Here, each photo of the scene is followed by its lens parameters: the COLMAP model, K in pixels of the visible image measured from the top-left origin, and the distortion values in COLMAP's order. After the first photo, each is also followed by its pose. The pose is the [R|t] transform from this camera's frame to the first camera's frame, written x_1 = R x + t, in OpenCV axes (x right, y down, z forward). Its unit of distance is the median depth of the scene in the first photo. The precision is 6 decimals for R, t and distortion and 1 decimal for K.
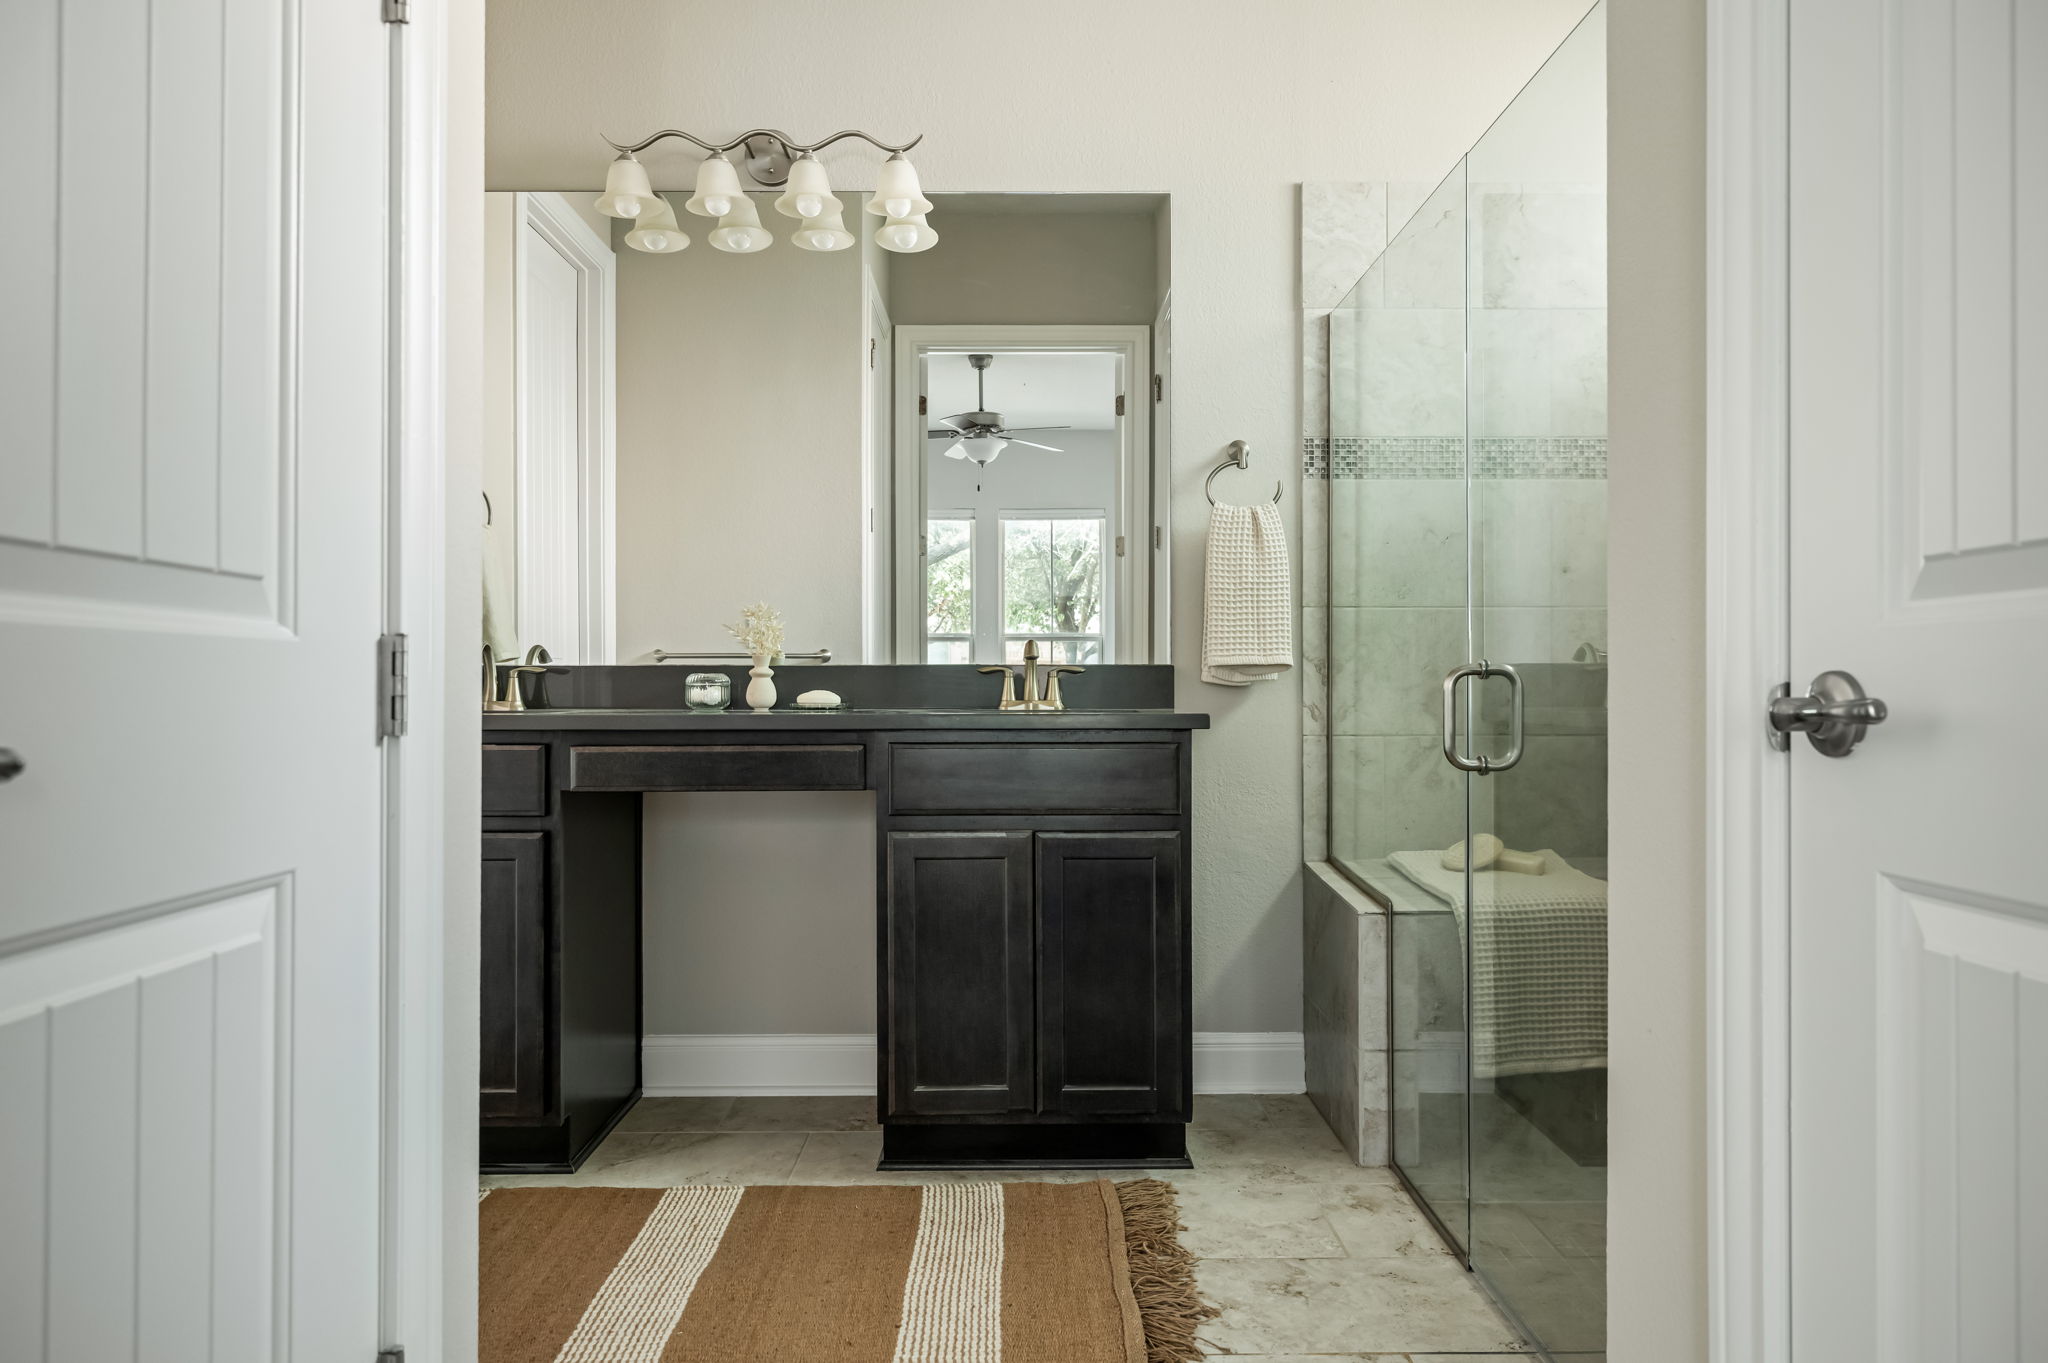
lens RADIAL K [[1262.9, 0, 1024.0], [0, 1262.9, 681.5], [0, 0, 1]] dist [0.002852, 0.000817]
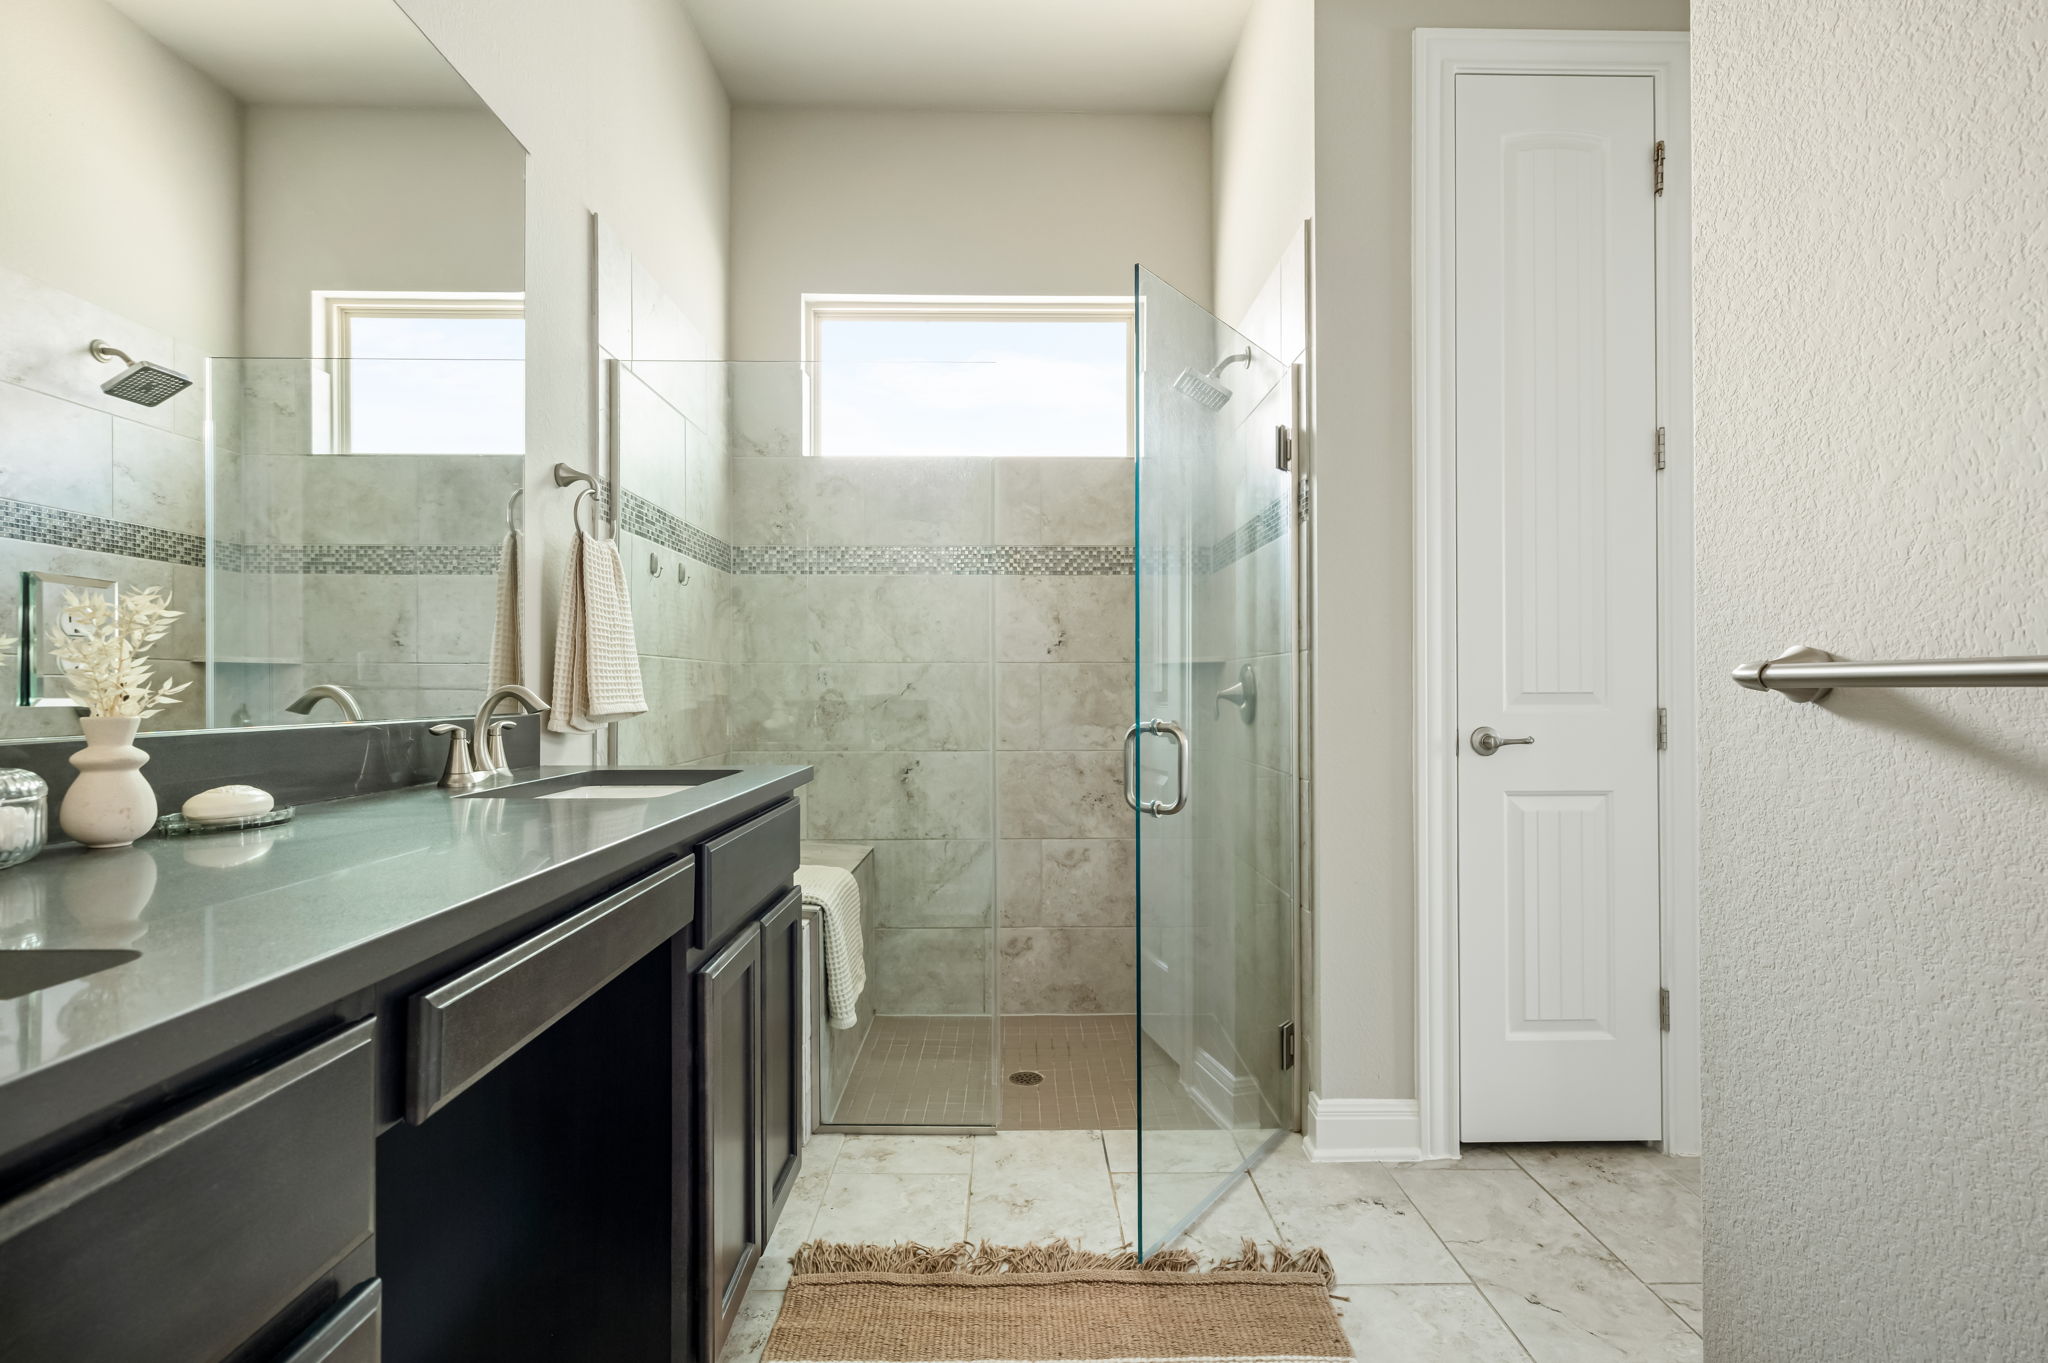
lens RADIAL K [[965.8, 0, 1024.0], [0, 965.8, 681.5], [0, 0, 1]] dist [0.003134, 0.000719]
pose [[-0.005910, 0.006228, 0.999963, -0.669037], [-0.003681, 0.999974, -0.006250, -0.039965], [-0.999976, -0.003718, -0.005887, 0.863227]]
